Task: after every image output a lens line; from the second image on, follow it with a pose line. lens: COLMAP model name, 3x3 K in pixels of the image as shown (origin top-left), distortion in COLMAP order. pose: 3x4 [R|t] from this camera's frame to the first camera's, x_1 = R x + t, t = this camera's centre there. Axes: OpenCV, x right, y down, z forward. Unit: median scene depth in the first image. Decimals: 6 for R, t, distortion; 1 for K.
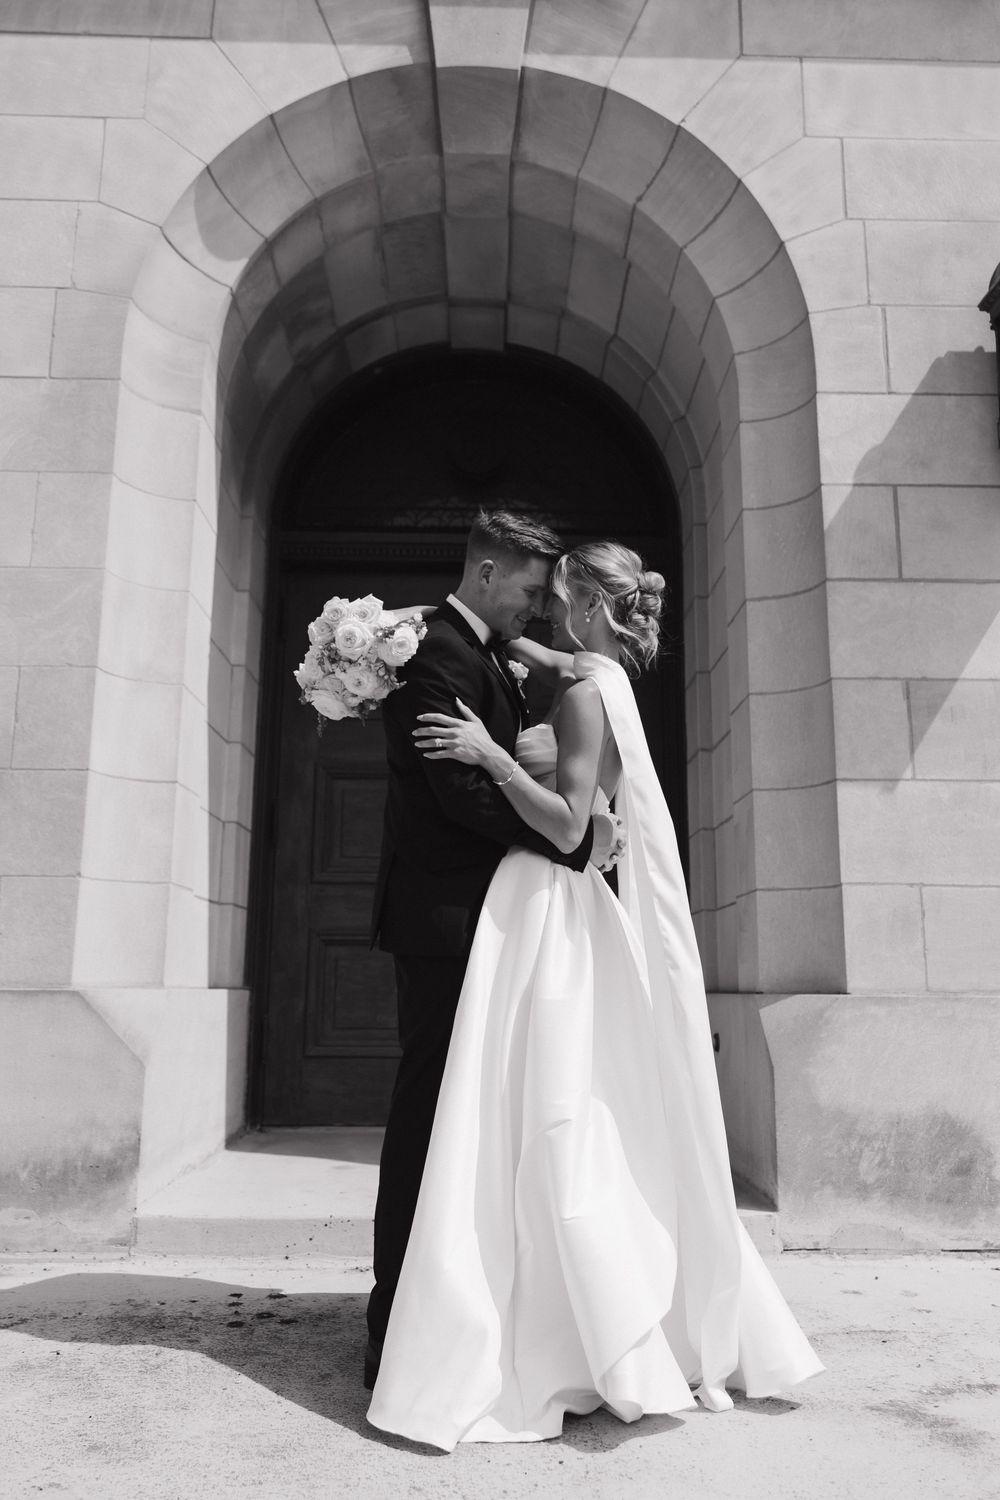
lens RADIAL K [[1179.7, 0, 504.4], [0, 1179.7, 747.1], [0, 0, 1]] dist [0.004694, -0.001056]
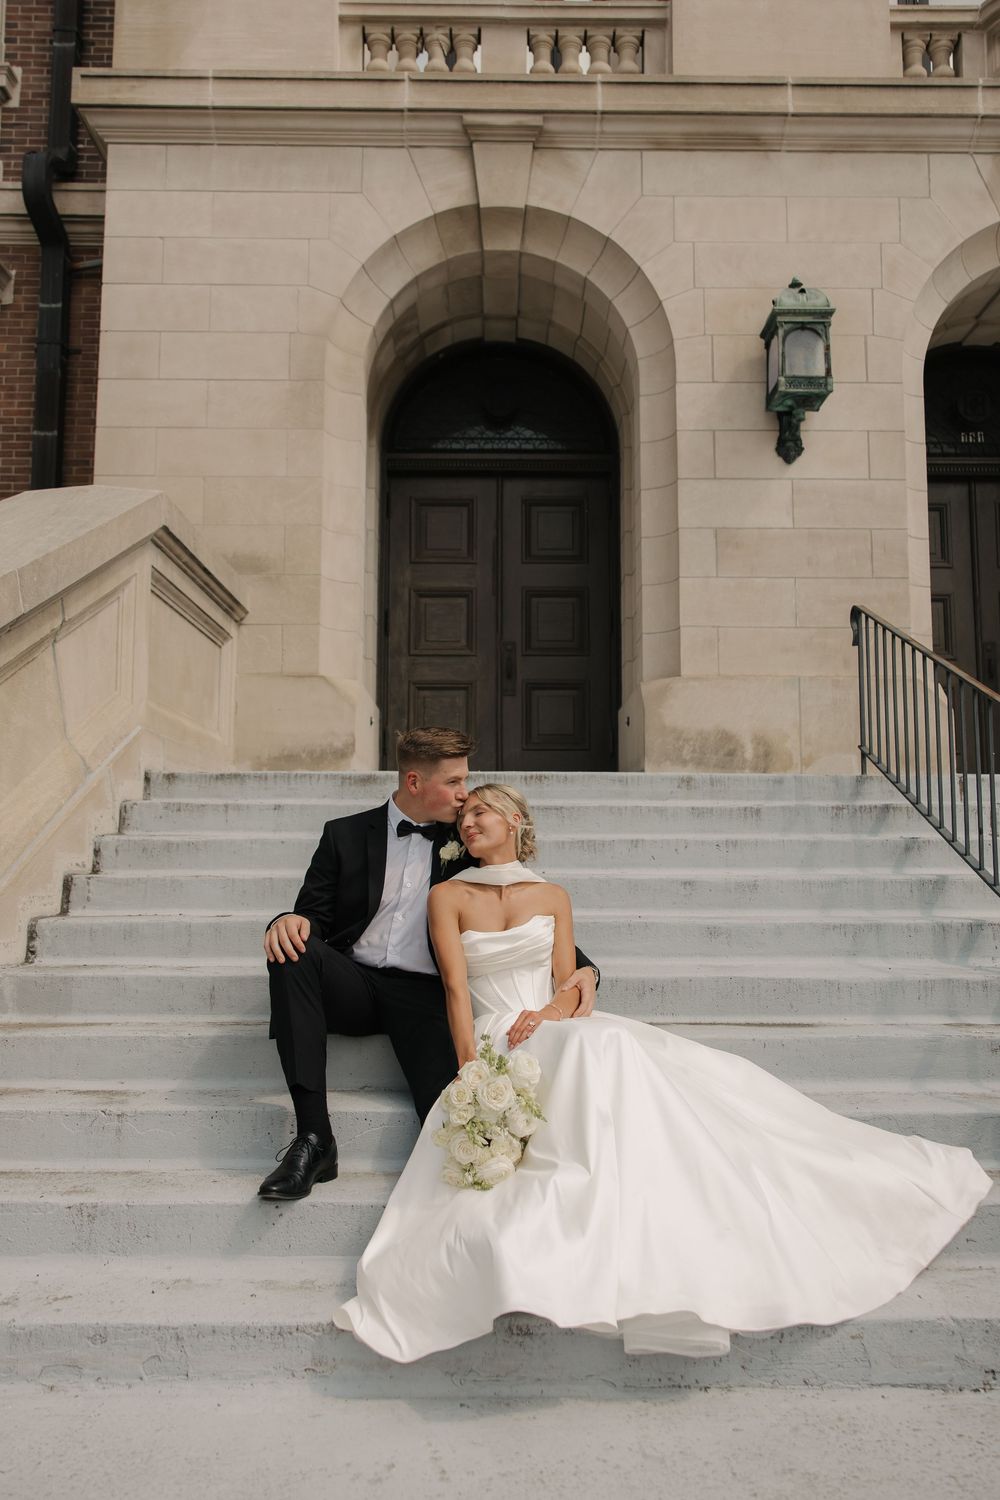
lens RADIAL K [[1179.7, 0, 496.9], [0, 1179.7, 755.2], [0, 0, 1]] dist [0.004694, -0.001056]
pose [[0.999896, -0.006695, -0.012791, -0.012338], [0.007803, 0.996029, 0.088689, 0.134230], [0.012146, -0.088780, 0.995977, -0.961679]]
